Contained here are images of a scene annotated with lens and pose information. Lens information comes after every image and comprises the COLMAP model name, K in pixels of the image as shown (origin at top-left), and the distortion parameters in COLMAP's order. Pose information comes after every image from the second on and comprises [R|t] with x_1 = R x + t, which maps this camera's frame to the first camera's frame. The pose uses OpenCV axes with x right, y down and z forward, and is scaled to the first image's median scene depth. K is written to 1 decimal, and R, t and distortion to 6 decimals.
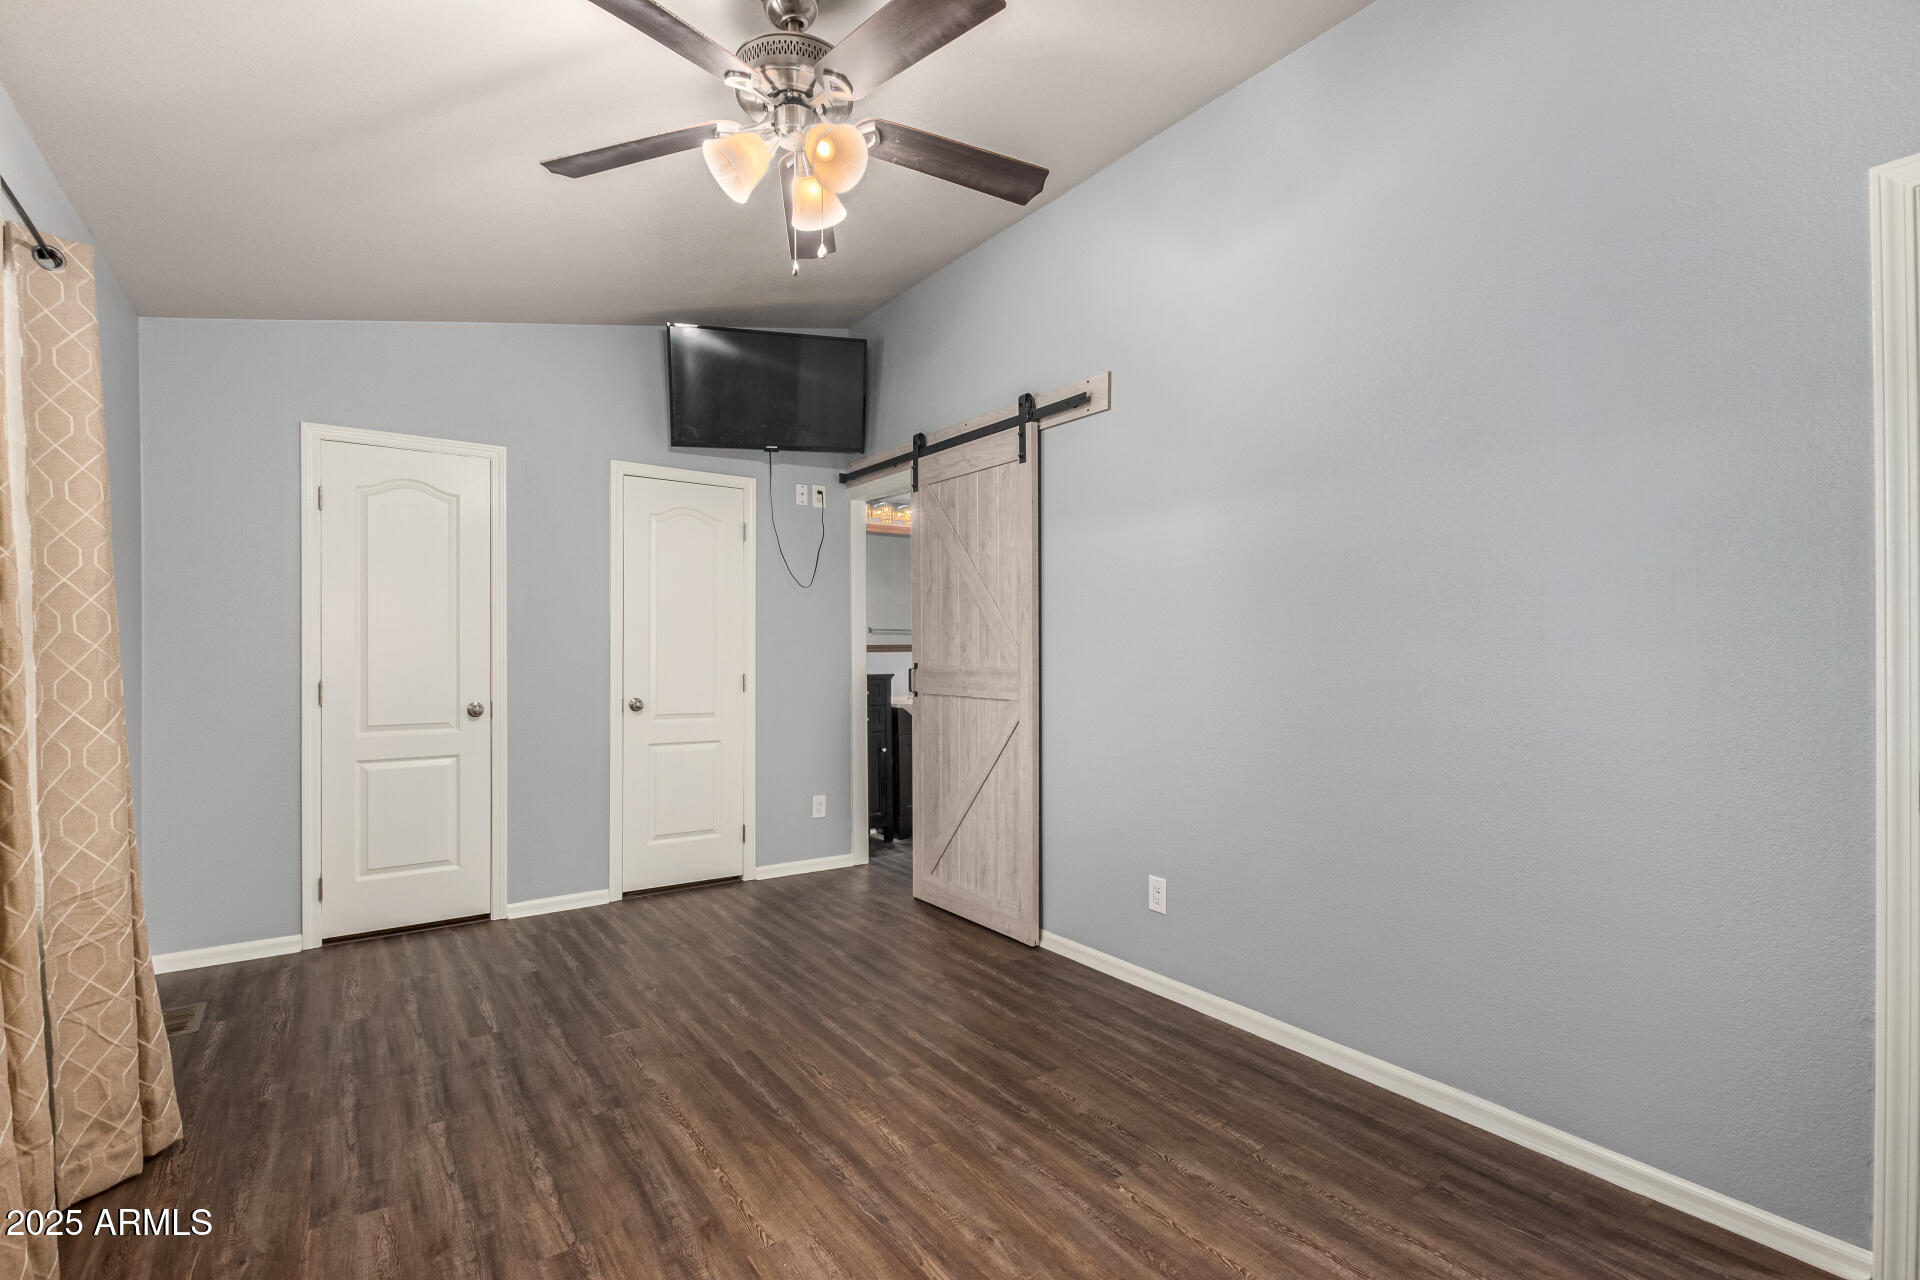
lens RADIAL K [[885.4, 0, 969.8], [0, 885.4, 653.2], [0, 0, 1]] dist [0.007221, -0.000095]
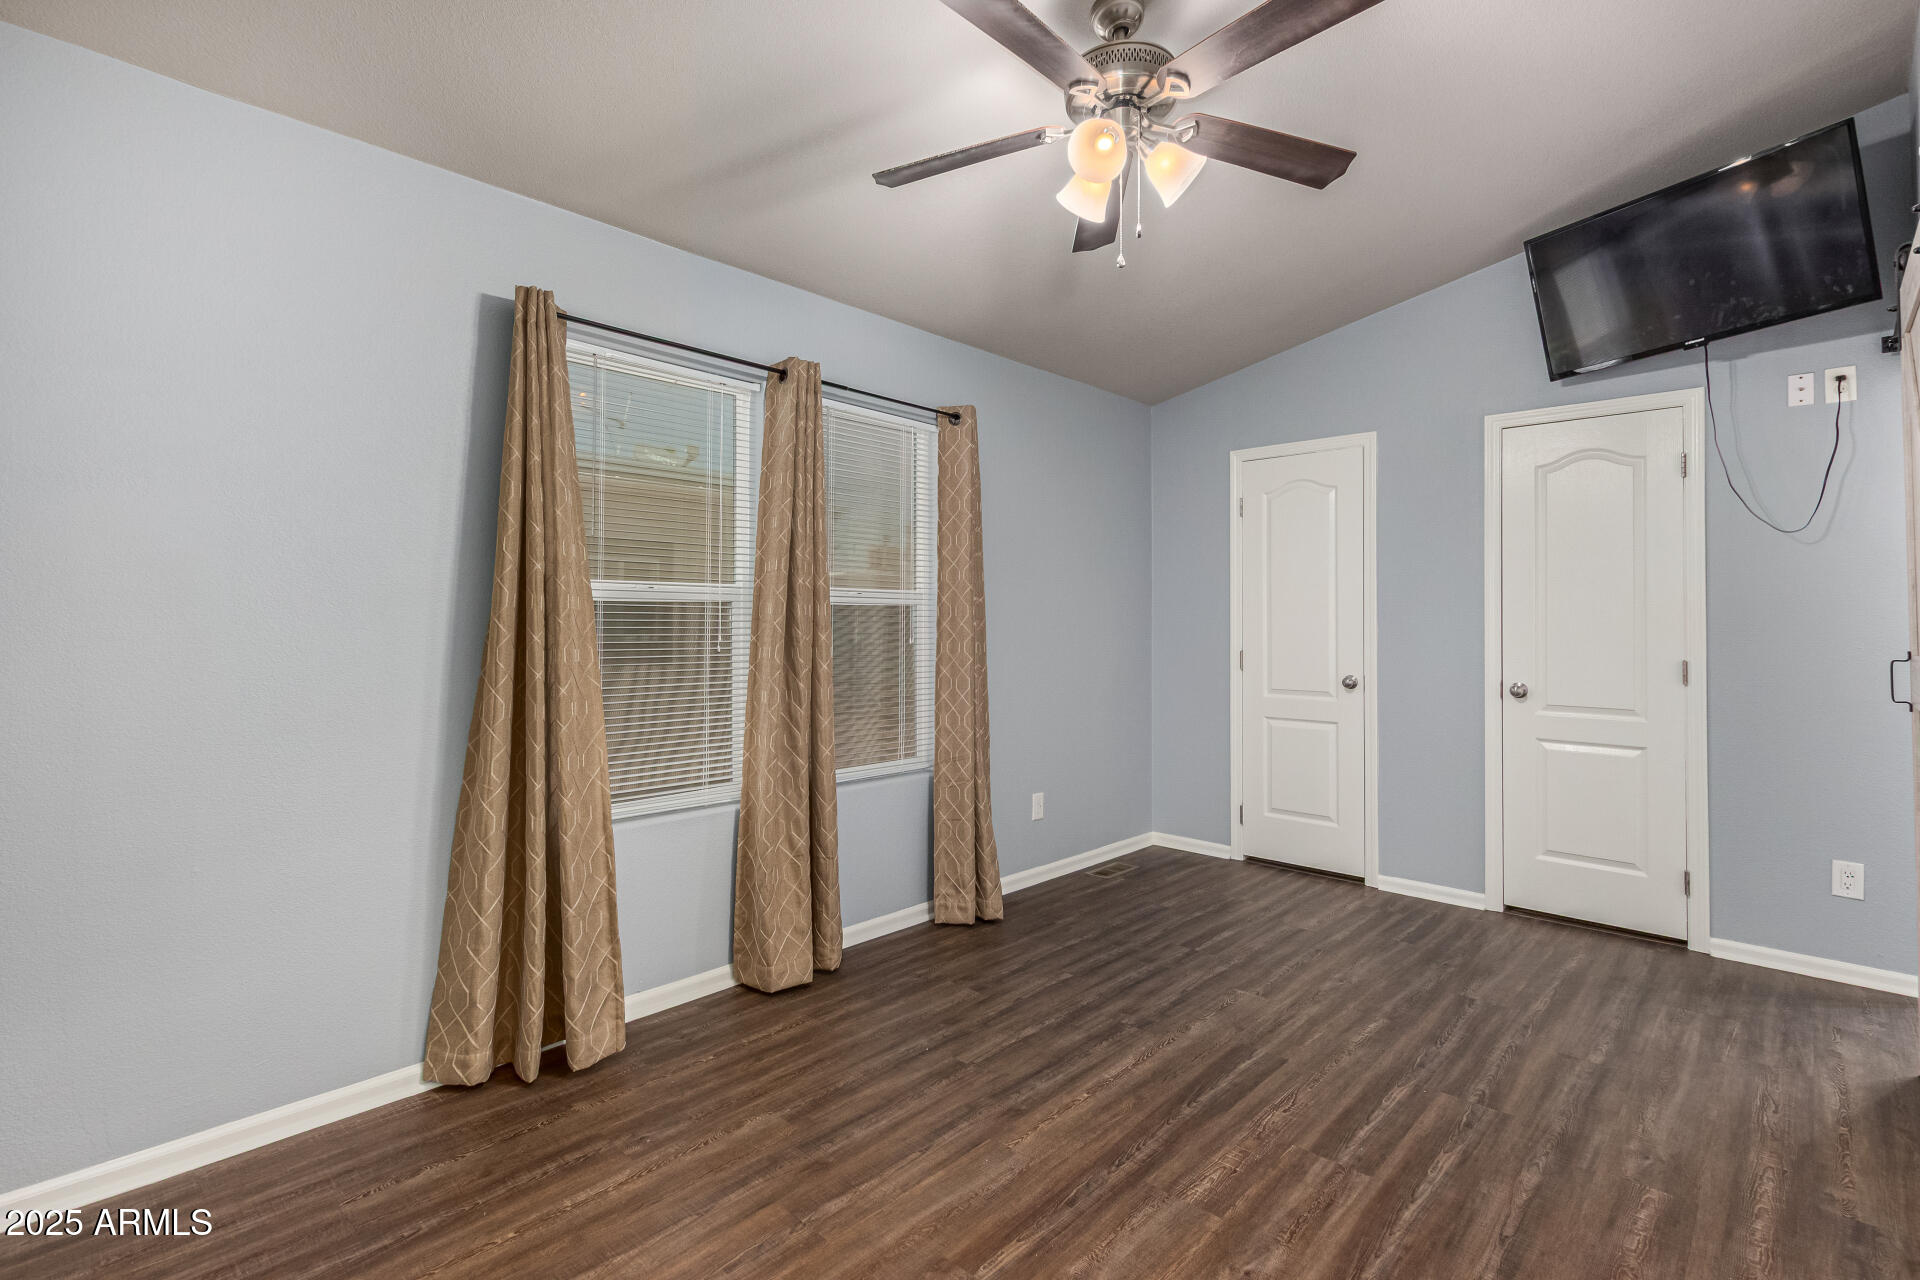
lens RADIAL K [[901.0, 0, 961.5], [0, 901.0, 606.9], [0, 0, 1]] dist [0.001481, -0.000993]
pose [[0.185872, -0.019504, -0.982380, 0.585276], [-0.006596, 0.999756, -0.021097, -0.002059], [0.982552, 0.010401, 0.185698, 0.459806]]
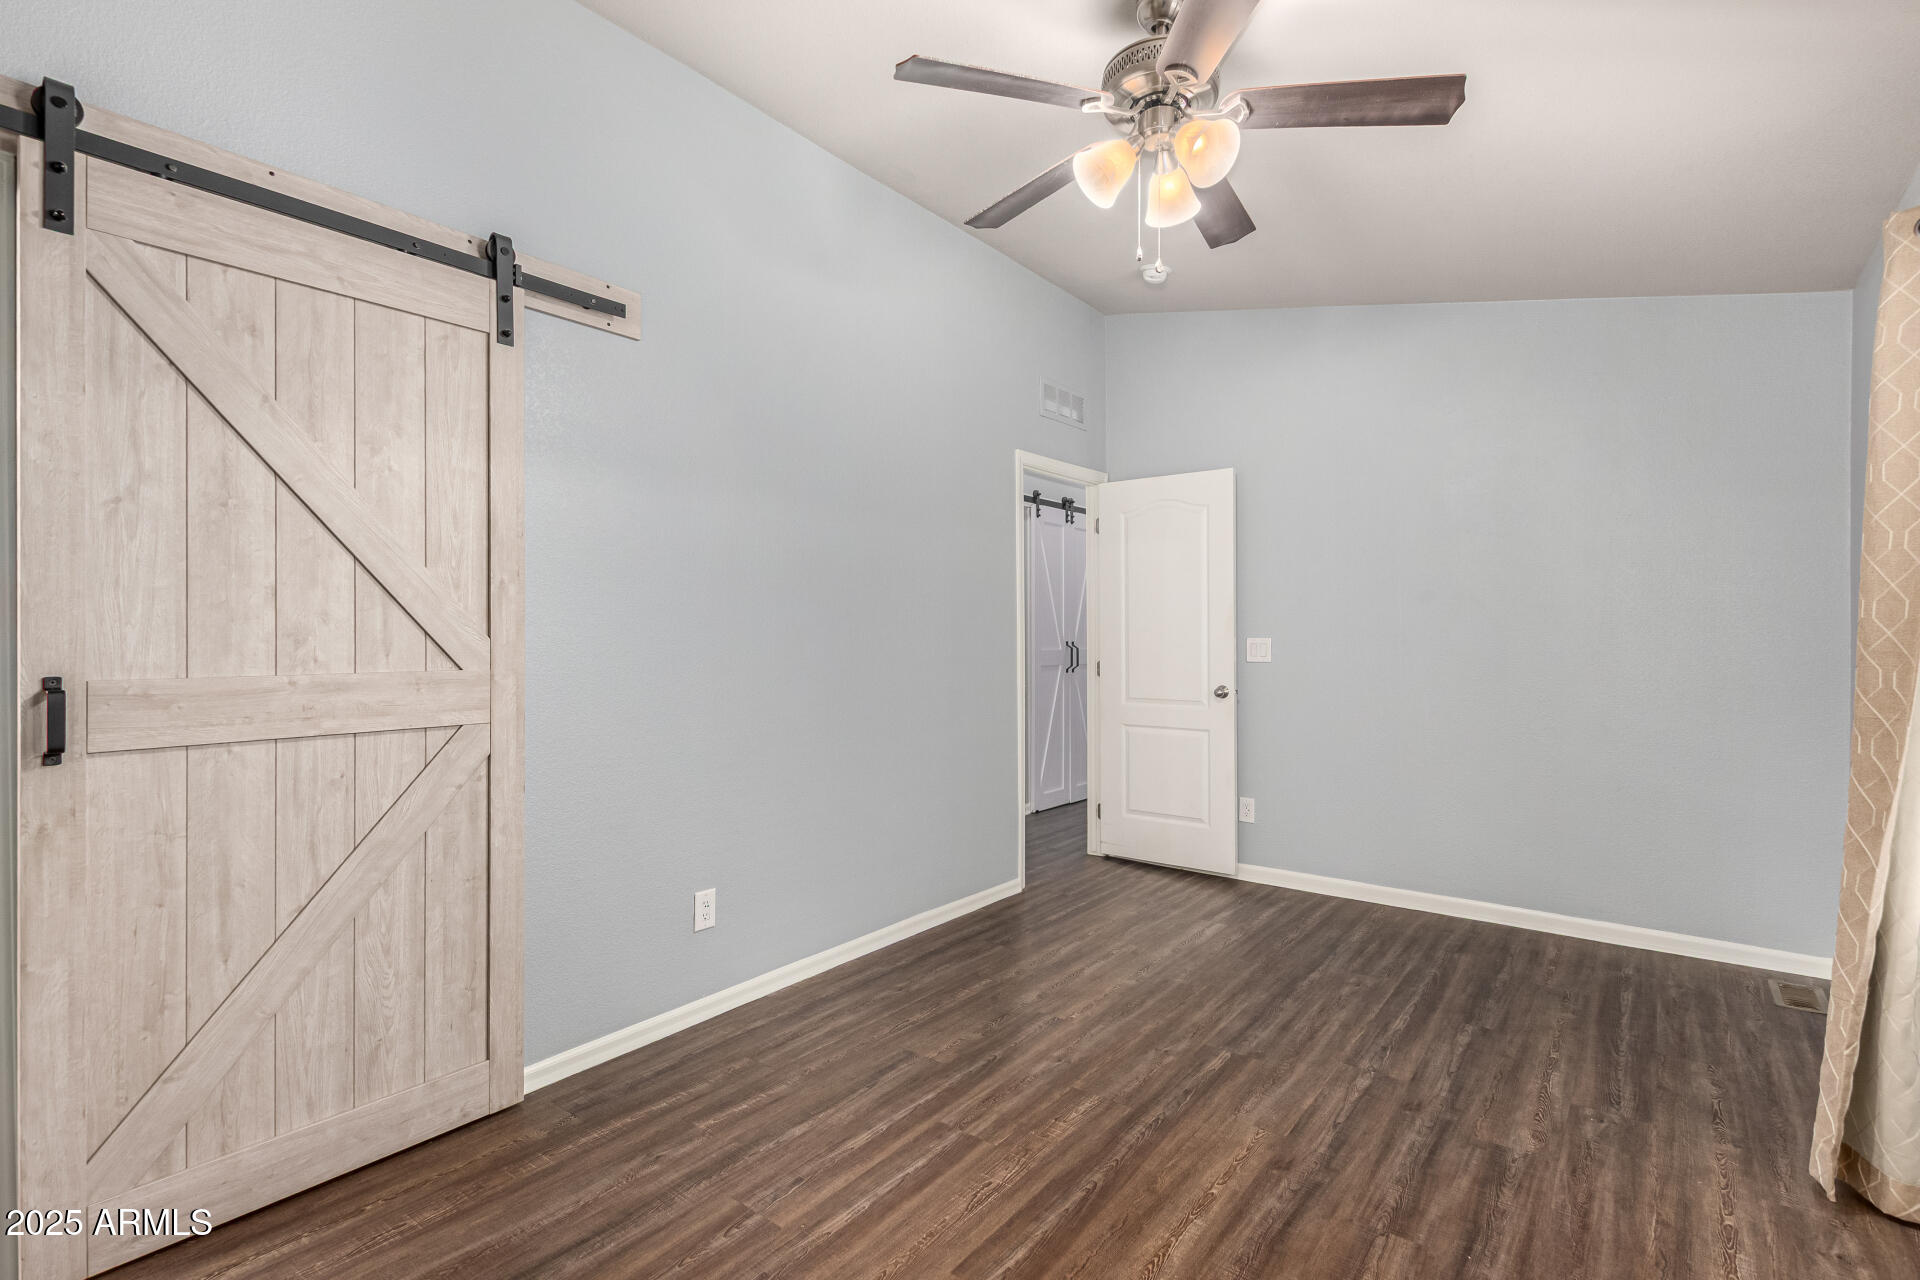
lens RADIAL K [[885.4, 0, 969.8], [0, 885.4, 653.2], [0, 0, 1]] dist [0.007221, -0.000095]
pose [[-0.280733, -0.016372, 0.959646, -0.805729], [0.007079, 0.999792, 0.019128, -0.006067], [-0.959760, 0.012163, -0.280559, 1.095873]]
